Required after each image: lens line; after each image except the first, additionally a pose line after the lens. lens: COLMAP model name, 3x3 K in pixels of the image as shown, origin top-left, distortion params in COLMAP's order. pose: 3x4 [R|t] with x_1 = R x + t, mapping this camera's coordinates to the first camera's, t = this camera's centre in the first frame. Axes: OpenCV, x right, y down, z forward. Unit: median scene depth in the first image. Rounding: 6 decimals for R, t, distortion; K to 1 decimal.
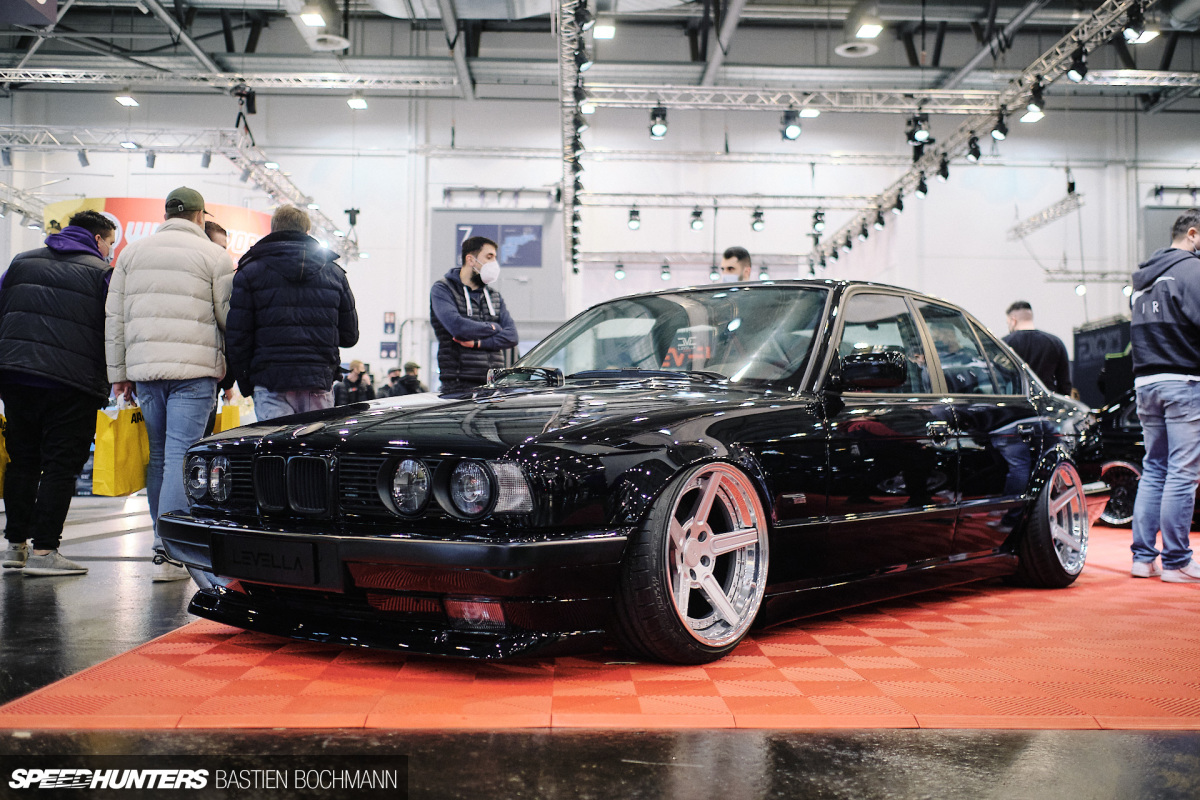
lens RADIAL K [[1198.8, 0, 638.0], [0, 1198.8, 371.3], [0, 0, 1]] dist [-0.010750, 0.009765]
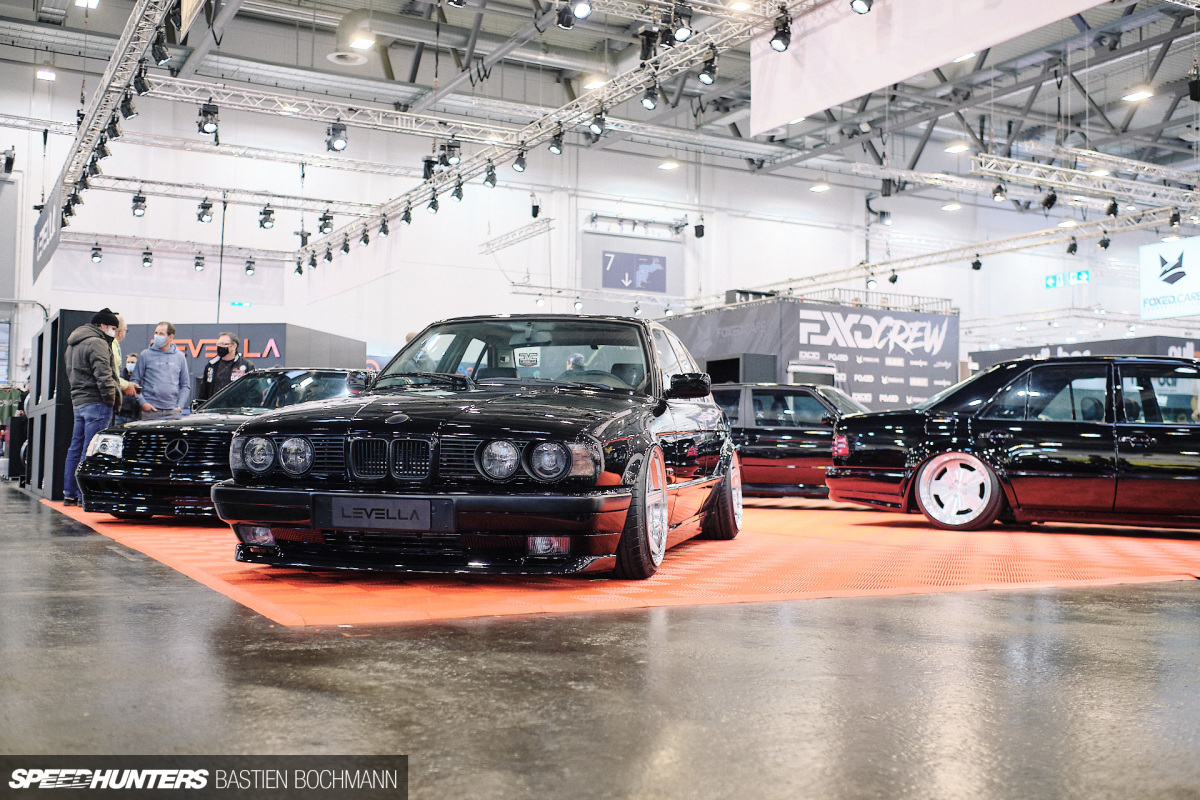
lens RADIAL K [[1178.8, 0, 598.5], [0, 1178.8, 396.5], [0, 0, 1]] dist [-0.003894, 0.023073]
pose [[0.901658, 0.025290, 0.431710, -0.057603], [-0.036290, 0.999192, 0.017261, -0.000804], [-0.430925, -0.031231, 0.901847, -0.027941]]
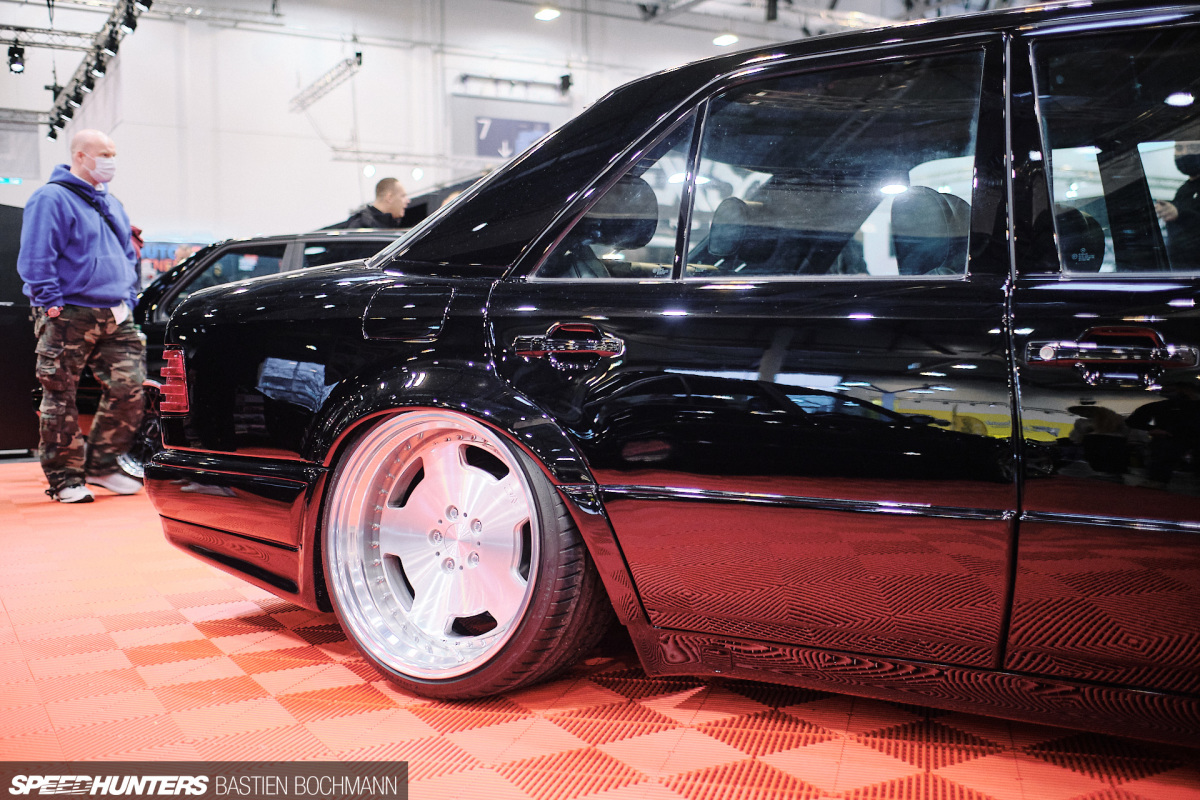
lens RADIAL K [[1178.8, 0, 598.5], [0, 1178.8, 396.5], [0, 0, 1]] dist [-0.003894, 0.023073]
pose [[0.880968, -0.043266, 0.471194, 0.086190], [-0.009735, 0.993943, 0.109467, 0.004162], [-0.473076, -0.101024, 0.875210, 0.093649]]
